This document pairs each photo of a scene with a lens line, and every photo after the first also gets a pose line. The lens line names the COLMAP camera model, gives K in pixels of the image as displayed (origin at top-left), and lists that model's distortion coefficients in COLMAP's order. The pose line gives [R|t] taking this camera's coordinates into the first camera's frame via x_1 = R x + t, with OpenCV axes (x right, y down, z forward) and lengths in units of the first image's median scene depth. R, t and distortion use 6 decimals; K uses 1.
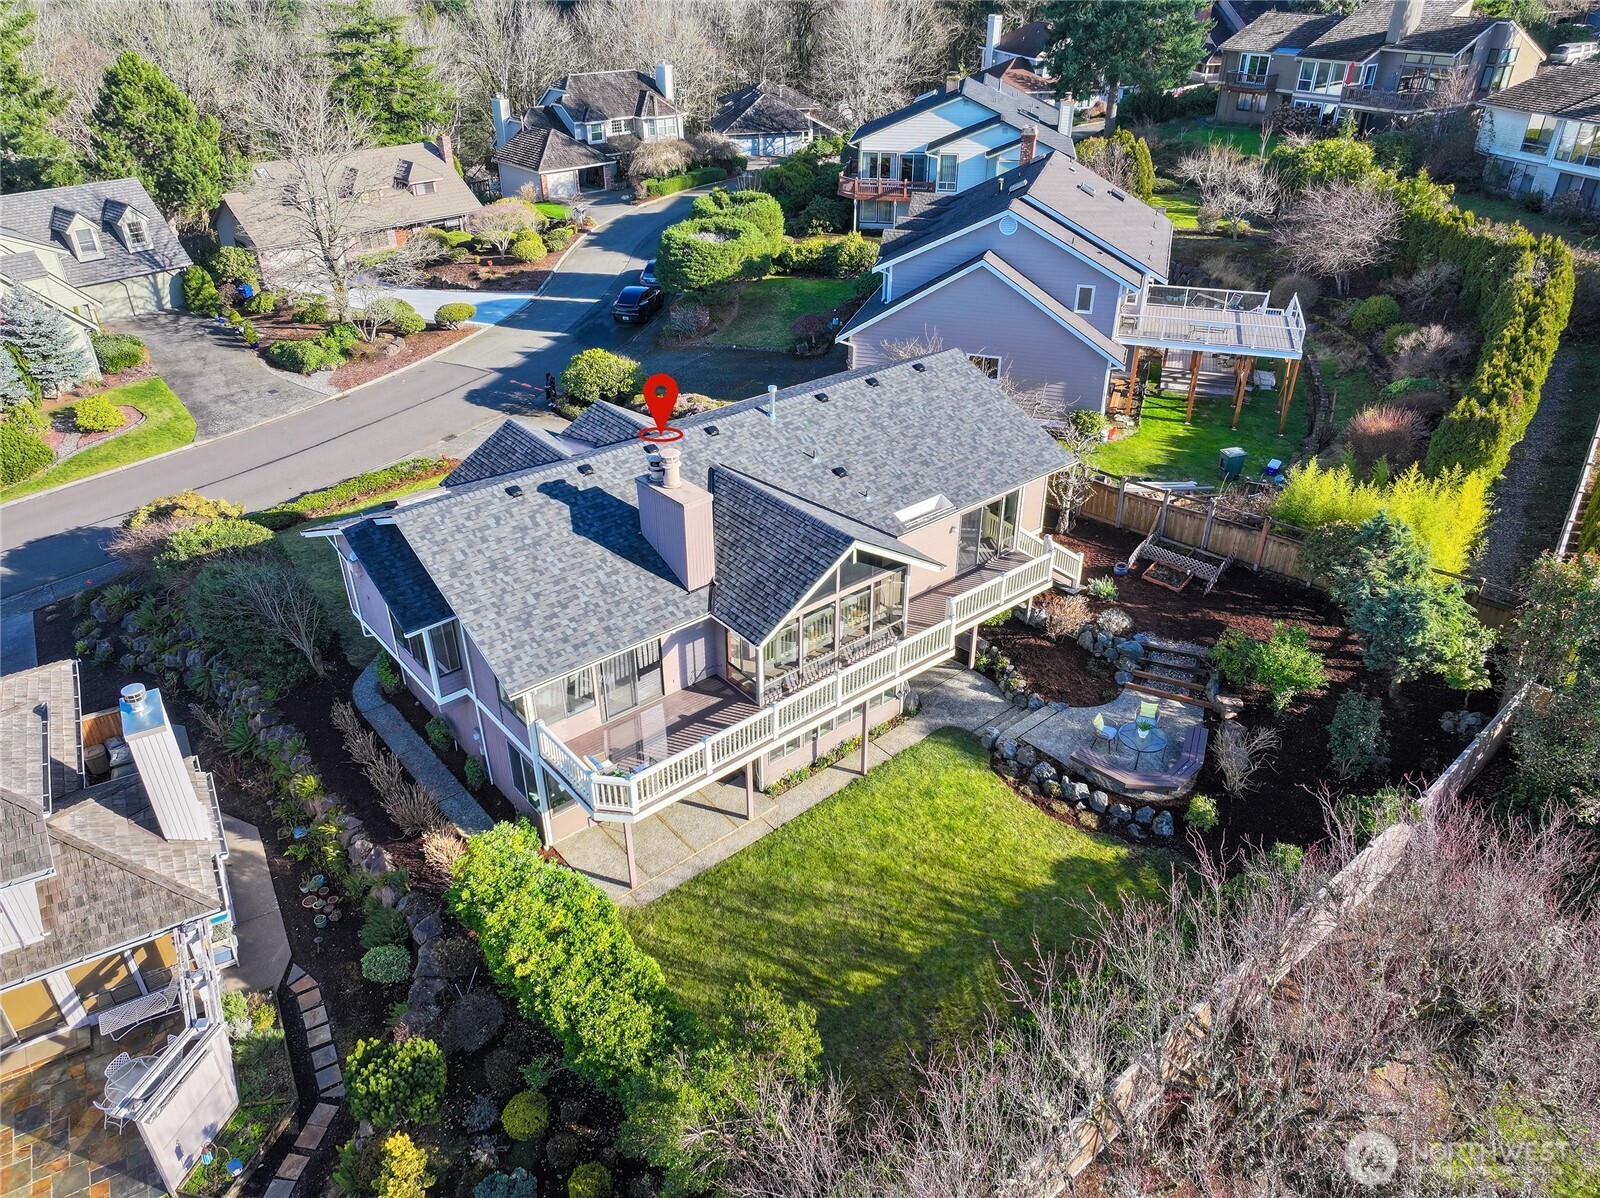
lens RADIAL K [[1112.3, 0, 800.0], [0, 1112.3, 599.0], [0, 0, 1]] dist [0.000834, 0.001578]
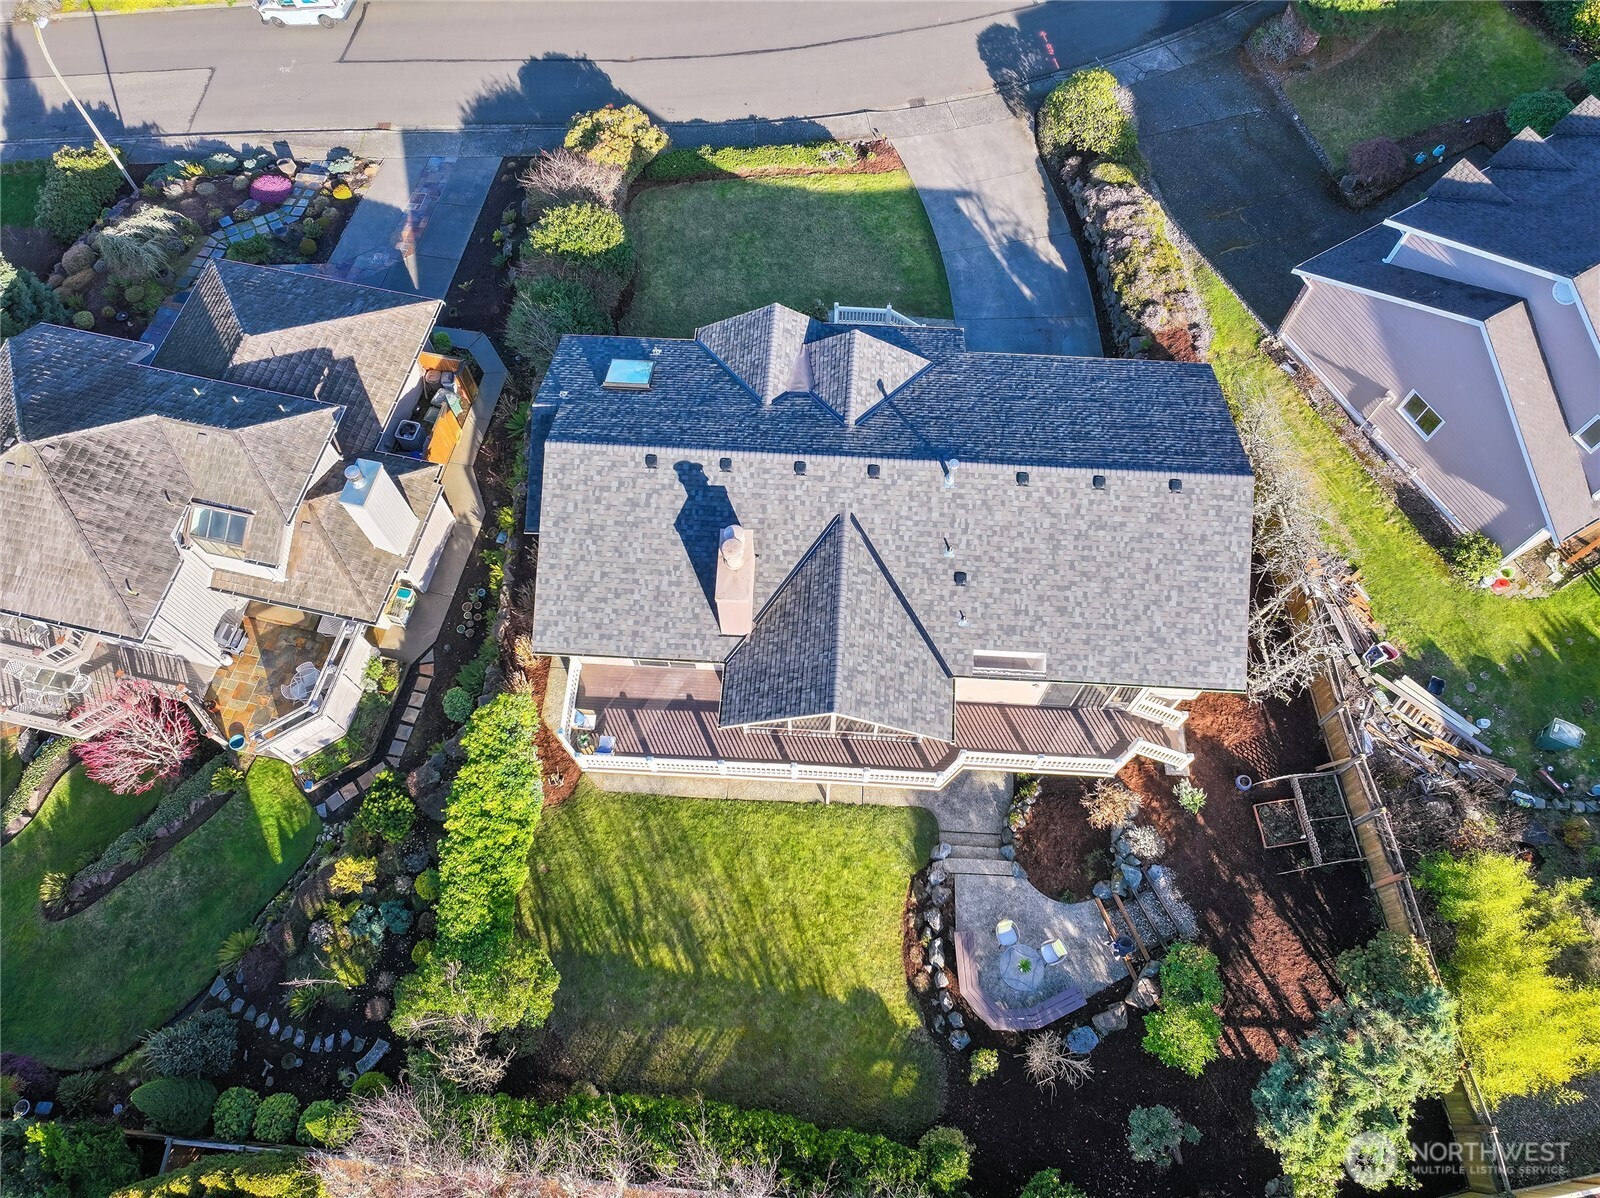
lens RADIAL K [[1112.3, 0, 800.0], [0, 1112.3, 599.0], [0, 0, 1]] dist [0.000834, 0.001578]
pose [[0.726210, 0.625418, -0.285433, 0.244183], [-0.349545, 0.693429, 0.630059, -0.733805], [0.591978, -0.357784, 0.722187, 0.240956]]
